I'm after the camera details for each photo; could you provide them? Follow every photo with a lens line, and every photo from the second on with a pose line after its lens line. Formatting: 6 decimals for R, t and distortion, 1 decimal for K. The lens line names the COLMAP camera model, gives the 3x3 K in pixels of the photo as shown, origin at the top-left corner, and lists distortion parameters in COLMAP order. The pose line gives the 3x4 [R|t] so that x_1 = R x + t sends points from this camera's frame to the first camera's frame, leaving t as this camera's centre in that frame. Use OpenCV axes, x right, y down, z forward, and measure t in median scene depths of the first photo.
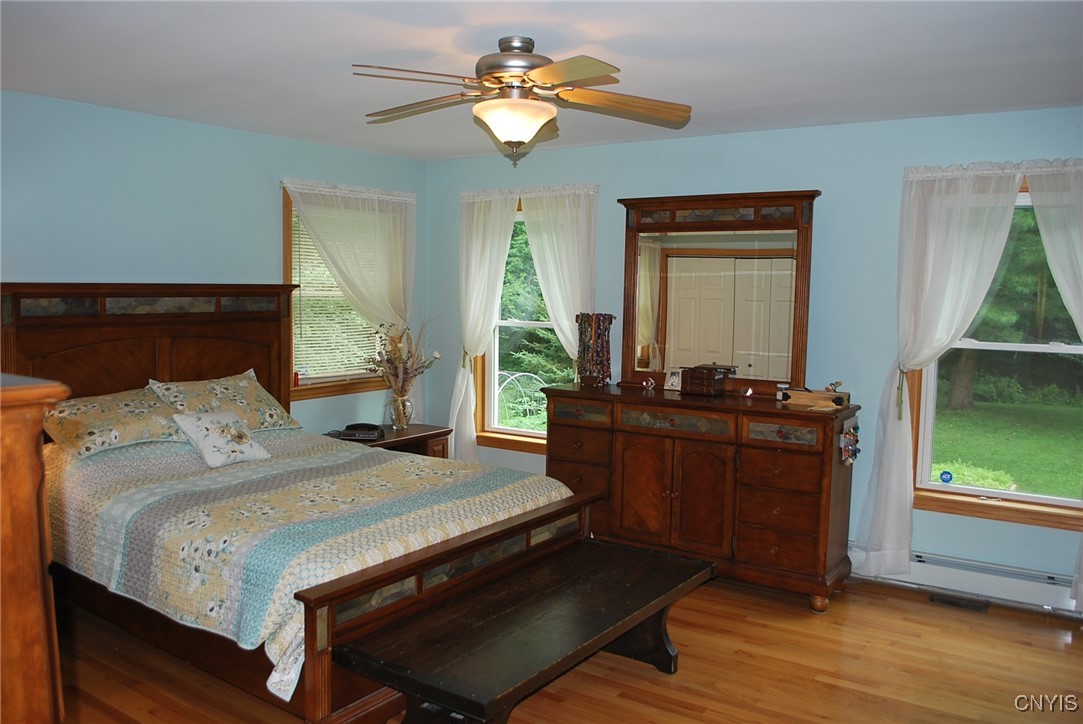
lens RADIAL K [[857.3, 0, 545.0], [0, 857.3, 367.3], [0, 0, 1]] dist [-0.074655, 0.005646]
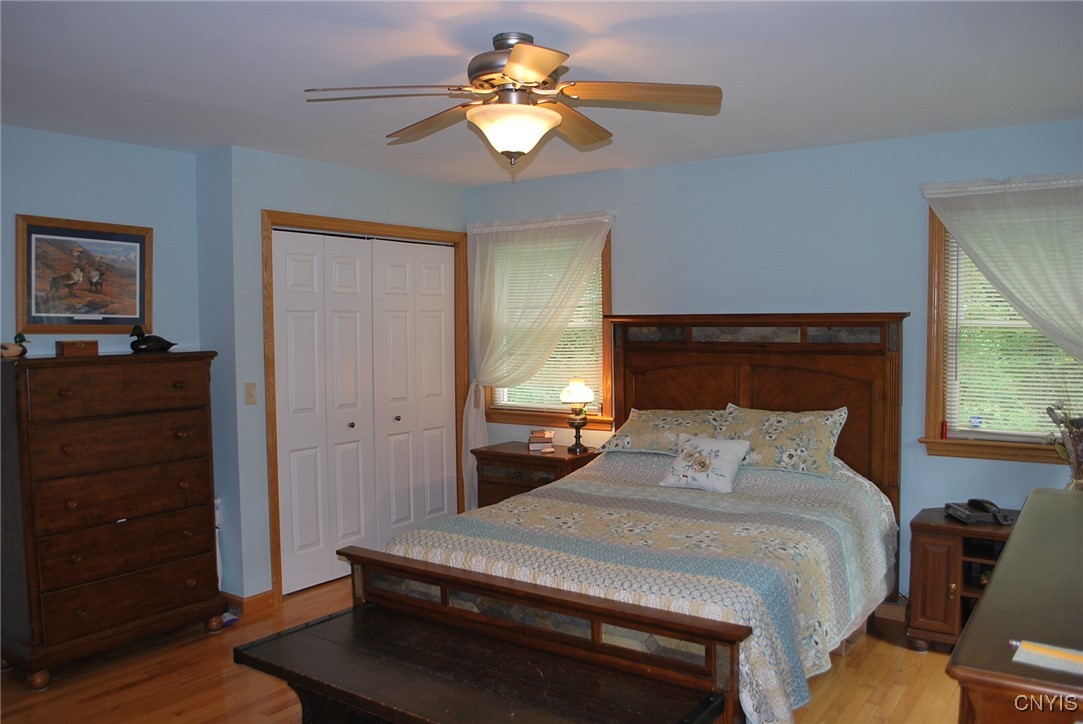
lens RADIAL K [[857.3, 0, 545.0], [0, 857.3, 367.3], [0, 0, 1]] dist [-0.074655, 0.005646]
pose [[-0.001451, 0.042513, -0.999095, 0.635725], [-0.084803, 0.995492, 0.042482, -0.059220], [0.996397, 0.084788, 0.002161, 0.784363]]
